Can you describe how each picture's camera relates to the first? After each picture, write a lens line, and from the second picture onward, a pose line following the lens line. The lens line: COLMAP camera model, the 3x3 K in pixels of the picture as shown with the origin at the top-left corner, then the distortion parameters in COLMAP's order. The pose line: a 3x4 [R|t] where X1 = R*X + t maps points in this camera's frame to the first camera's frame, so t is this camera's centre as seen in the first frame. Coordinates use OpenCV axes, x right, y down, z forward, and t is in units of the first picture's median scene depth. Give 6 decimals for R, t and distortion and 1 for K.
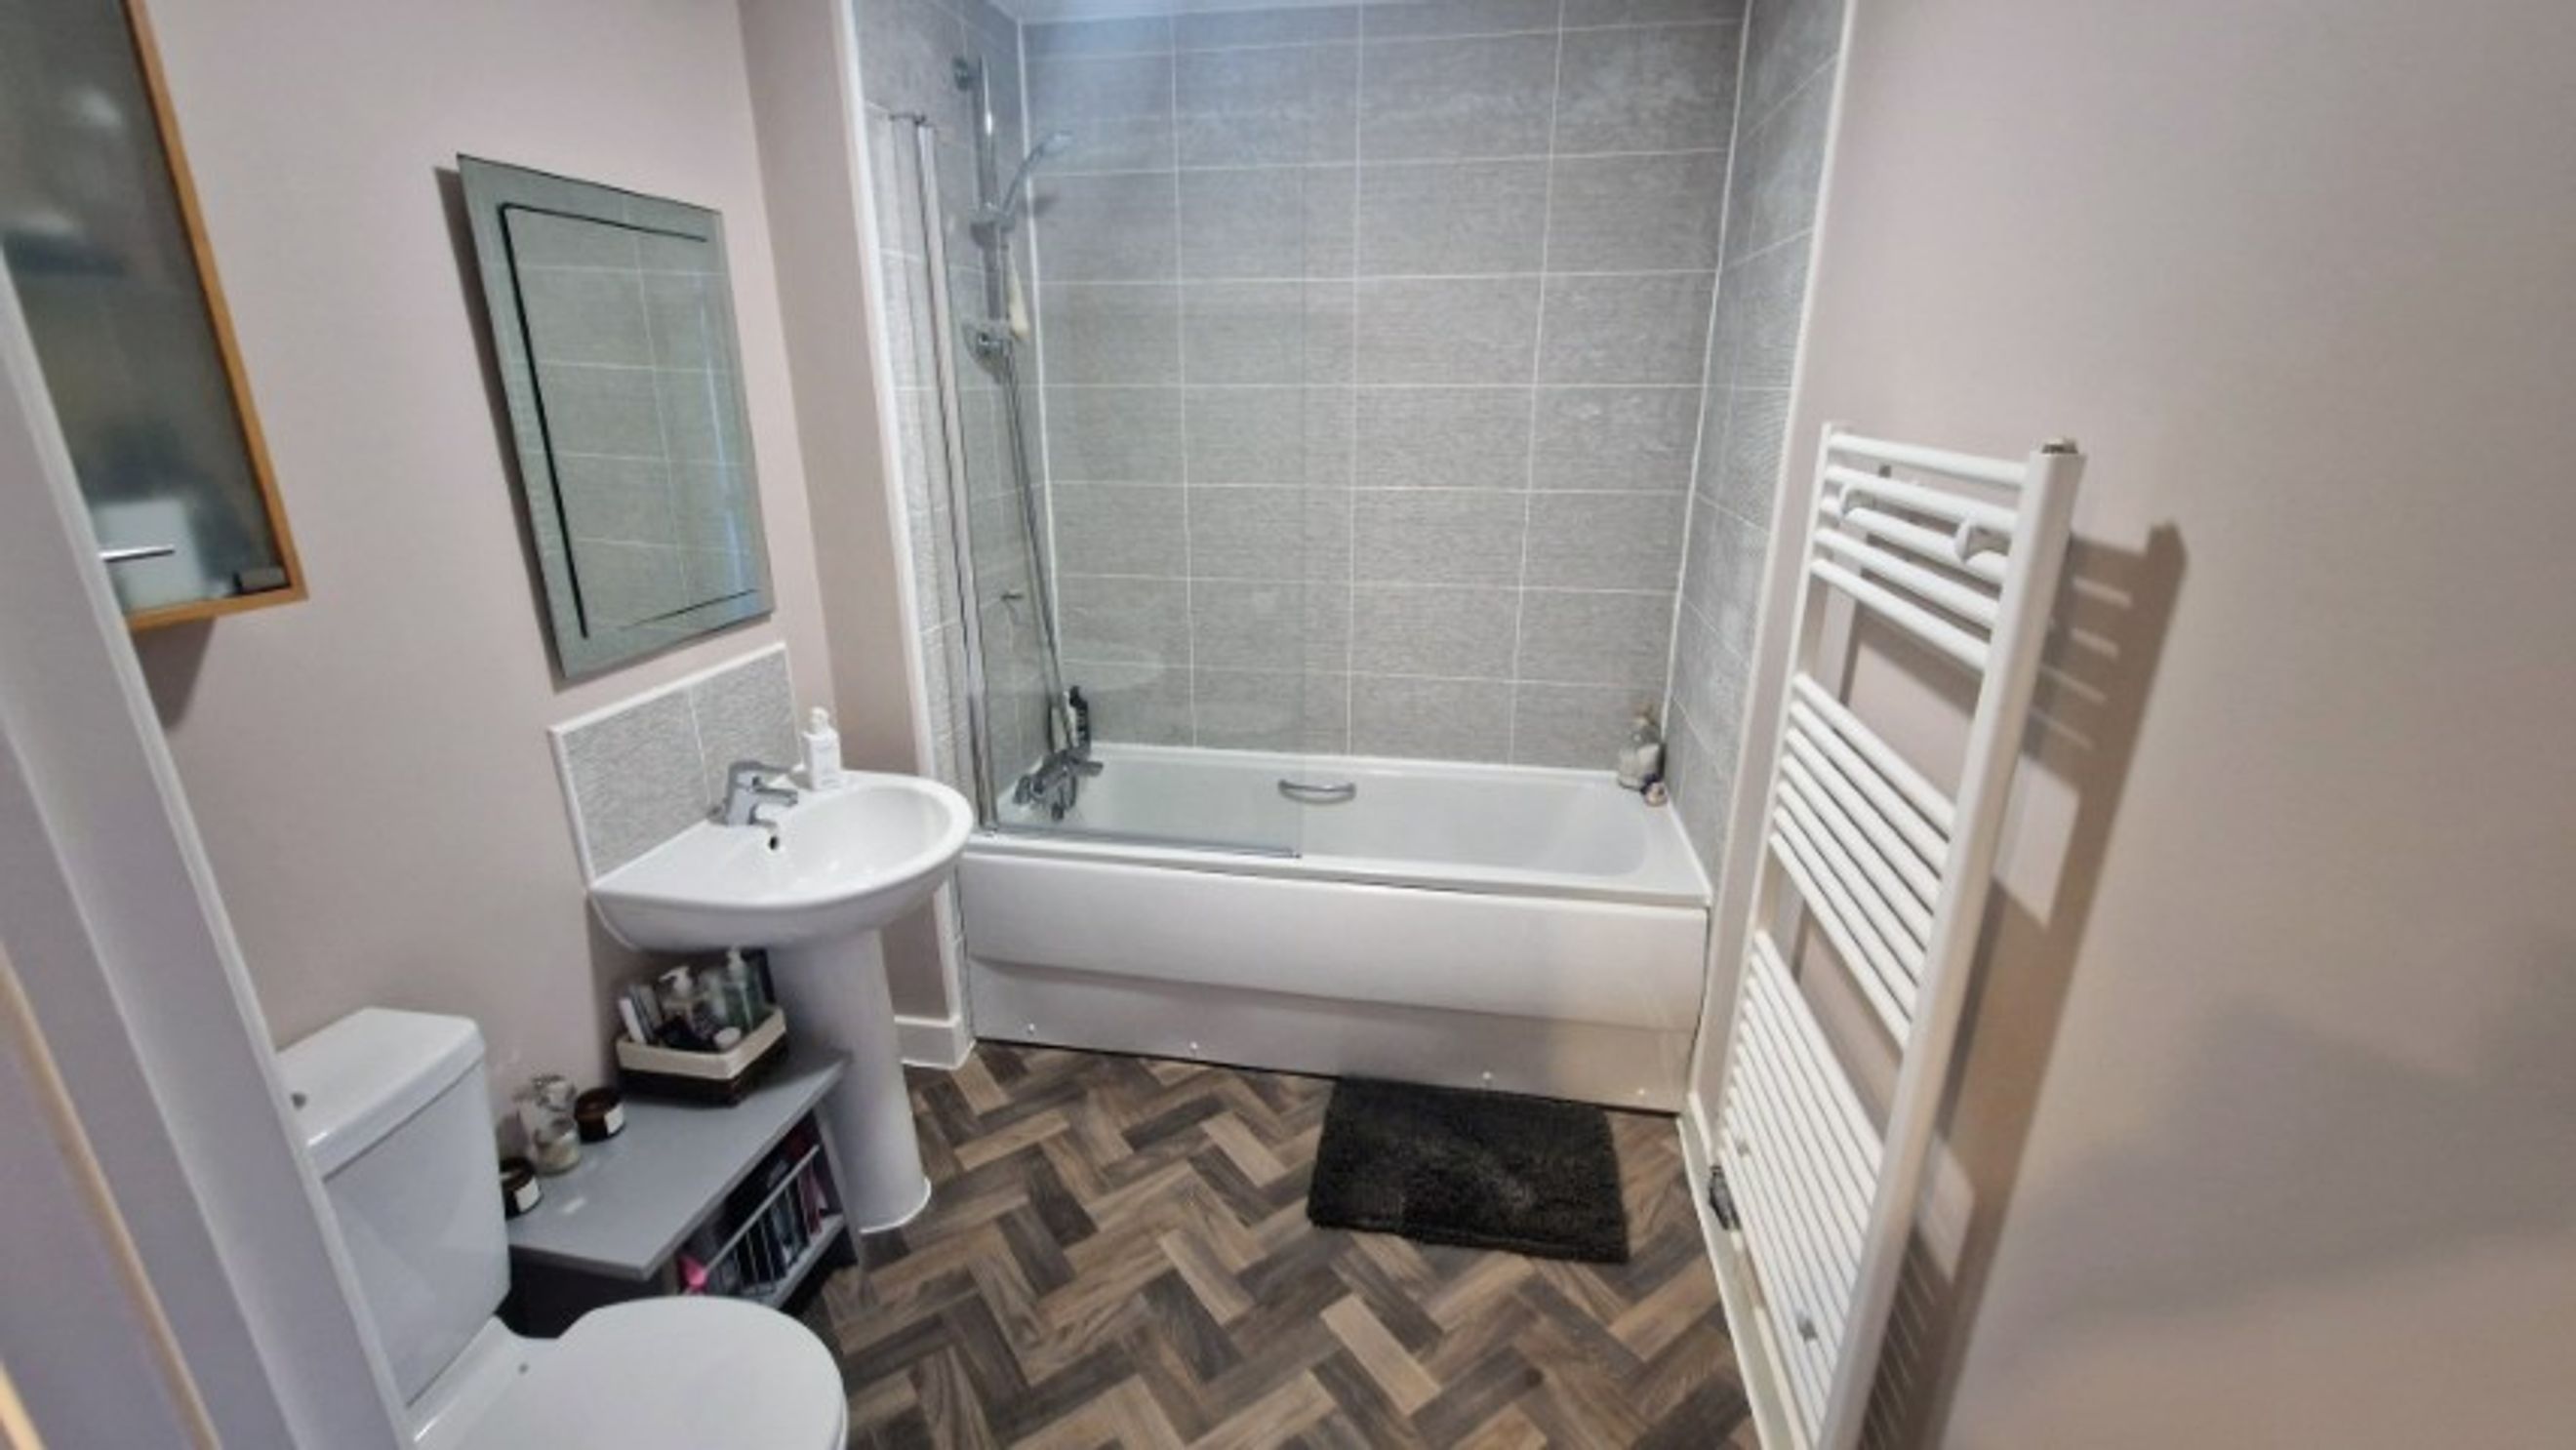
lens RADIAL K [[1042.0, 0, 1291.0], [0, 1042.0, 719.5], [0, 0, 1]] dist [0.000191, -0.000084]
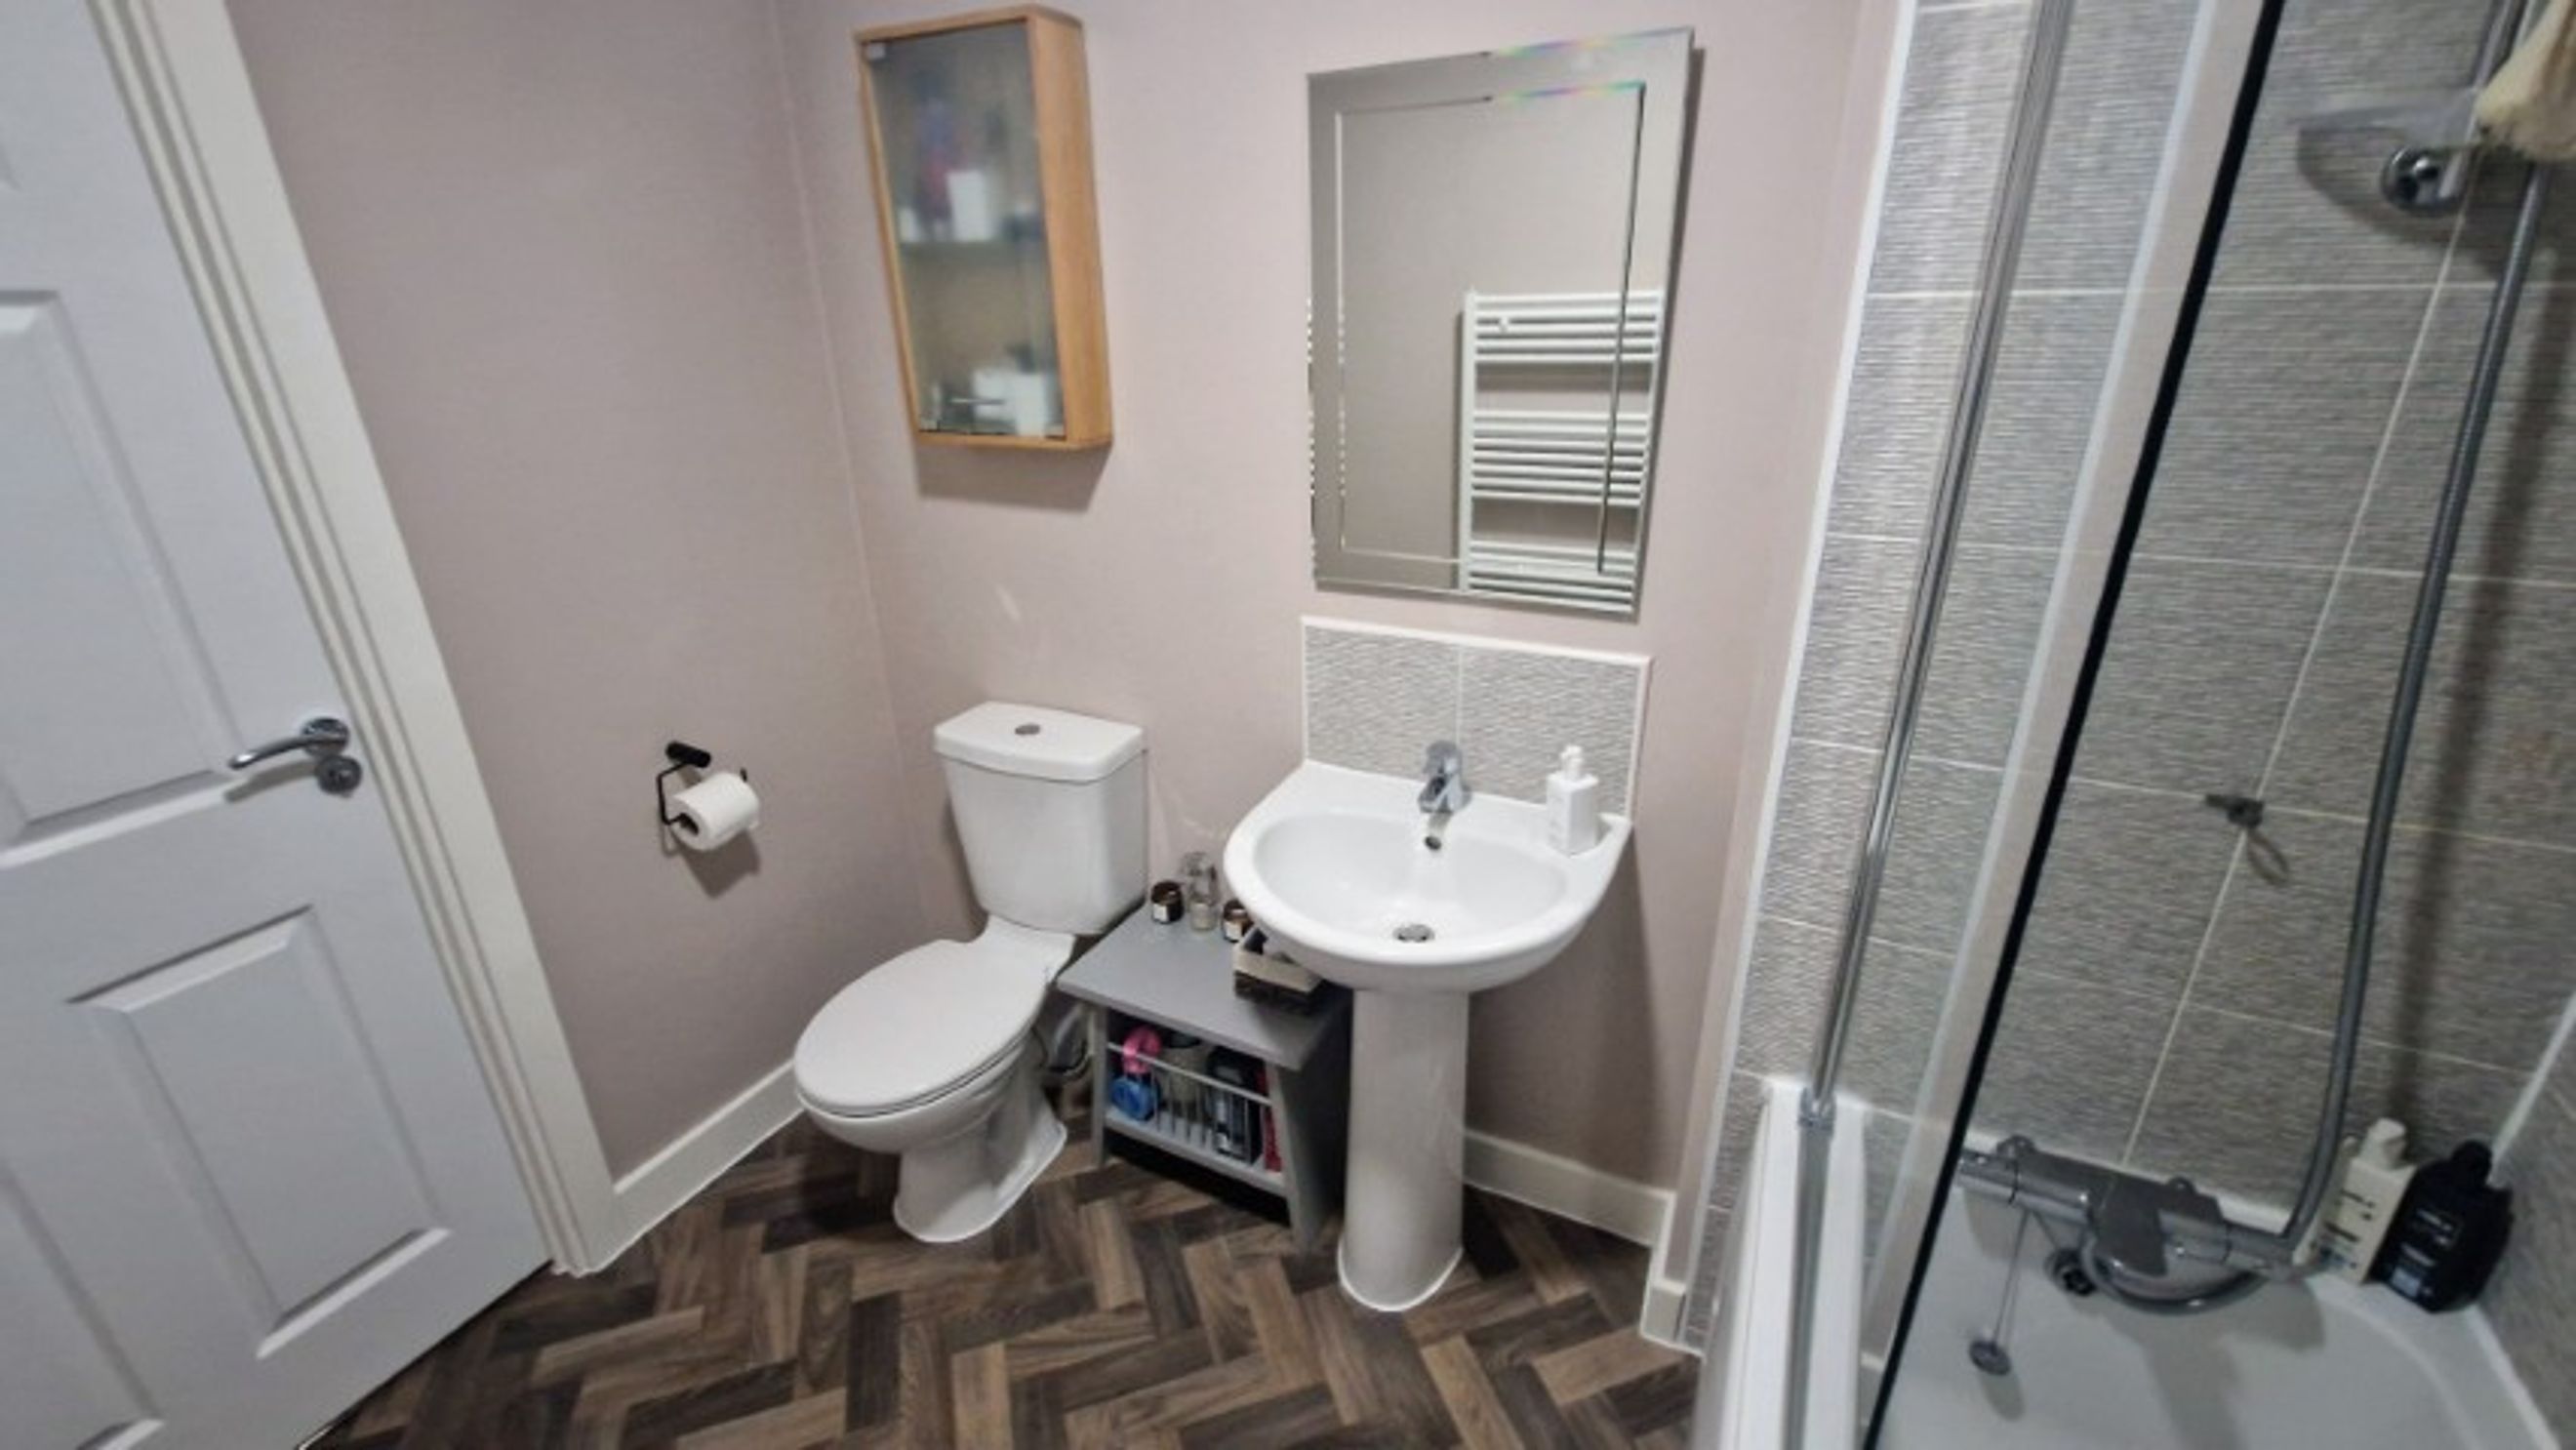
lens RADIAL K [[987.1, 0, 1289.1], [0, 987.1, 830.6], [0, 0, 1]] dist [-0.000641, -0.000010]
pose [[-0.282460, 0.483155, -0.828720, 0.173357], [-0.265263, 0.790874, 0.551502, -0.315350], [0.921874, 0.375606, -0.095227, 1.034322]]
